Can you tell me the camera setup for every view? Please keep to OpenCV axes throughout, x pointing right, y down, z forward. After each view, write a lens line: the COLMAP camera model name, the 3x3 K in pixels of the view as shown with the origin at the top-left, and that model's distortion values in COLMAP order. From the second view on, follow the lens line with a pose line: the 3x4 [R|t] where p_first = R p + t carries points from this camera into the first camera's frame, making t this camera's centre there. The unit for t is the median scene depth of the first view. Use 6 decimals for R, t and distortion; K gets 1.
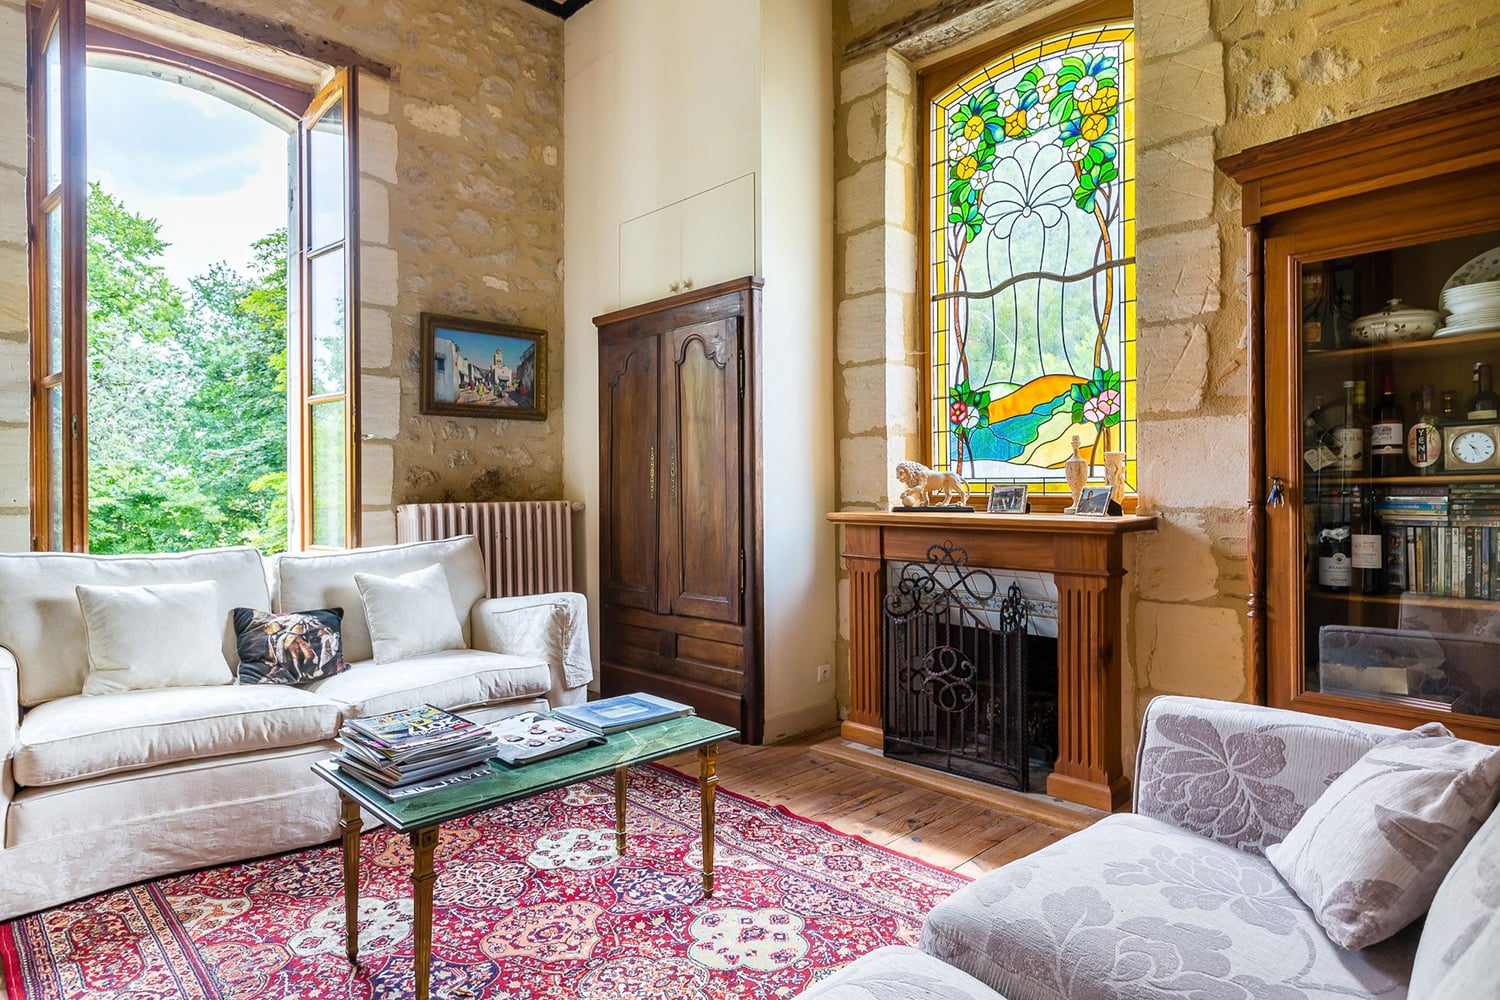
lens RADIAL K [[839.3, 0, 751.2], [0, 839.3, 497.5], [0, 0, 1]] dist [0.003859, 0.000704]
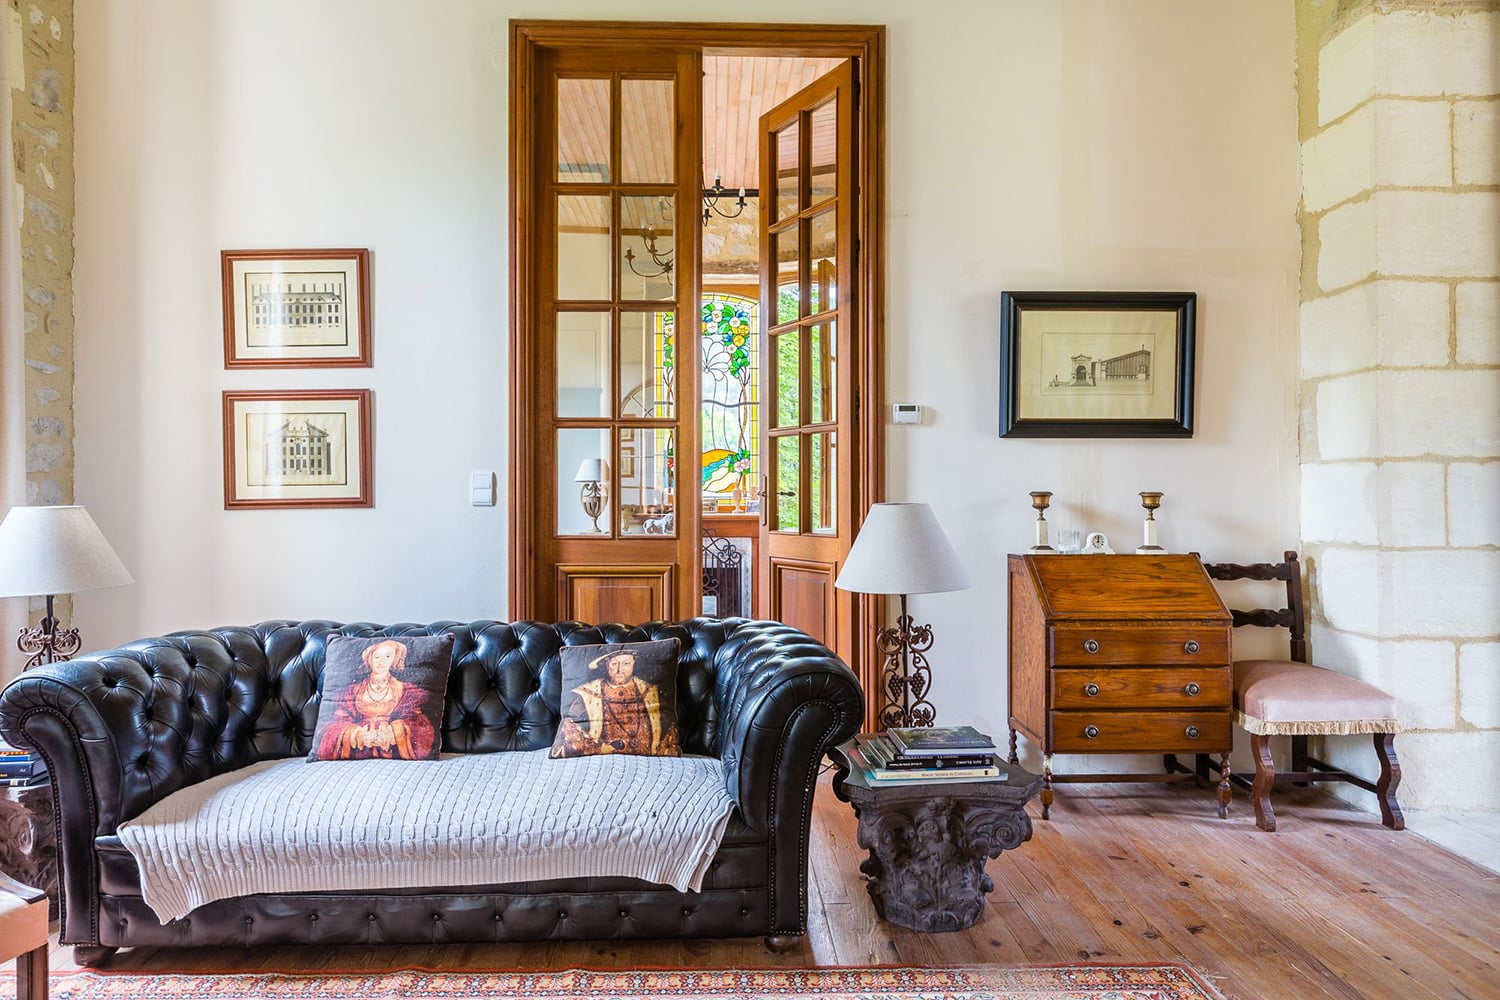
lens RADIAL K [[839.3, 0, 744.6], [0, 839.3, 488.4], [0, 0, 1]] dist [0.003859, 0.000704]
pose [[0.698427, 0.008960, 0.715625, -1.167439], [0.000396, 0.999917, -0.012906, -0.017706], [-0.715681, 0.009297, 0.698366, -0.564468]]
